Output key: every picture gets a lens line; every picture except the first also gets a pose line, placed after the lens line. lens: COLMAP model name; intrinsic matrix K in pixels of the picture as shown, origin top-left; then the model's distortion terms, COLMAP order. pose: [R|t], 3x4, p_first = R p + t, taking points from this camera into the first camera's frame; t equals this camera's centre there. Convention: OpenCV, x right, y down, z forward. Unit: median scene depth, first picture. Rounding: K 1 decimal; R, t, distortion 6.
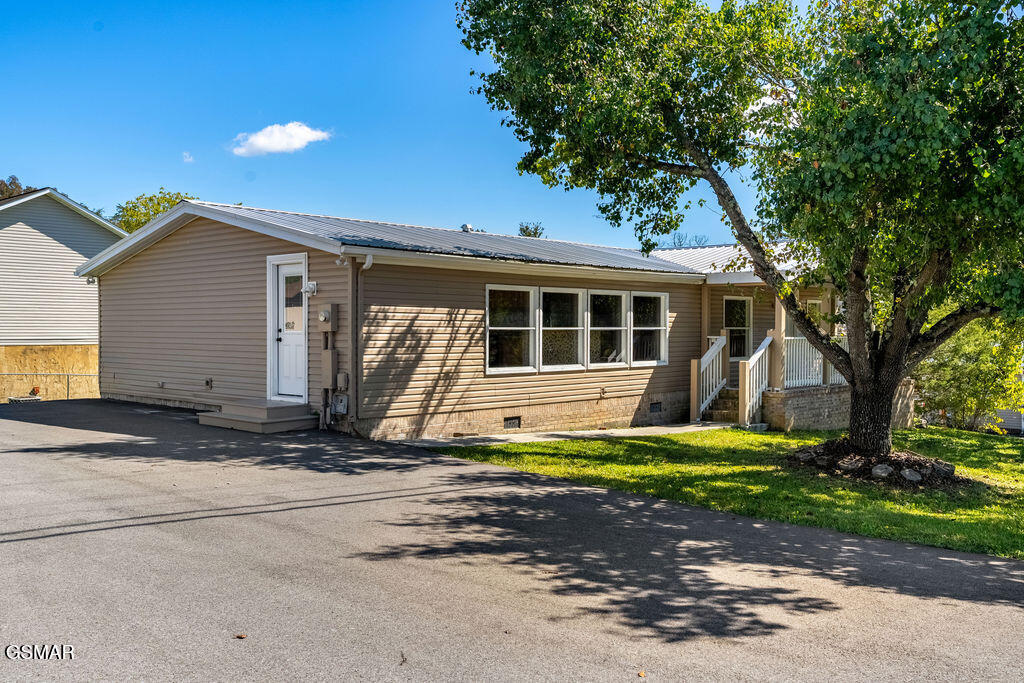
lens RADIAL K [[917.4, 0, 507.3], [0, 917.4, 348.7], [0, 0, 1]] dist [0.100273, 0.000983]
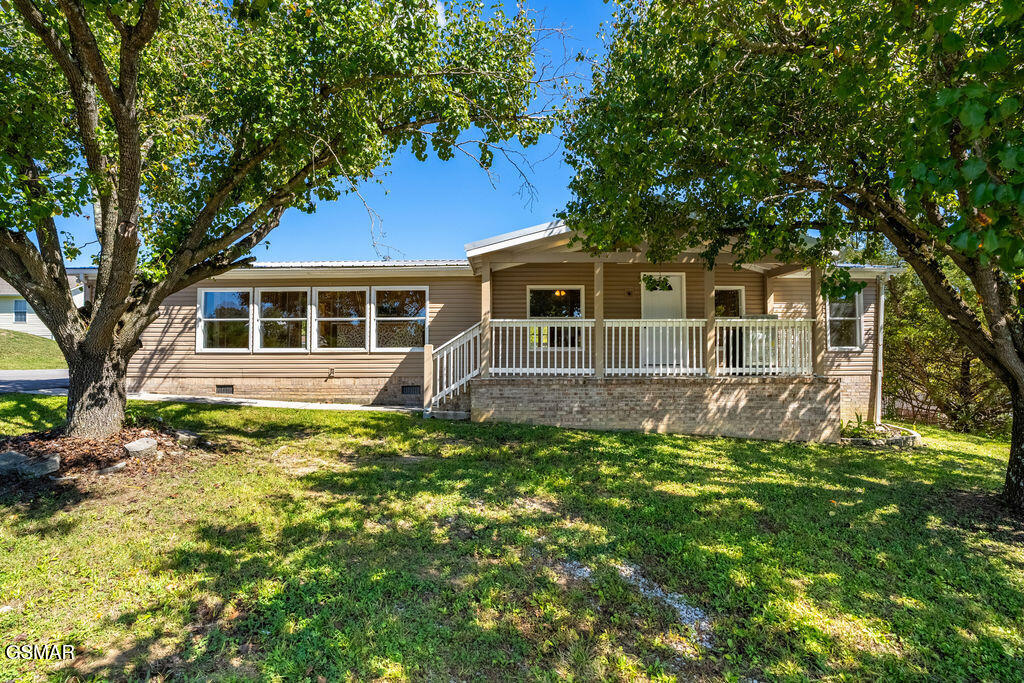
lens RADIAL K [[477.5, 0, 512.1], [0, 477.5, 330.6], [0, 0, 1]] dist [-0.029975, 0.005725]
pose [[0.656071, 0.005906, -0.754676, 0.737207], [-0.012073, 0.999924, -0.002671, -0.008250], [0.754603, 0.010864, 0.656092, 0.788142]]
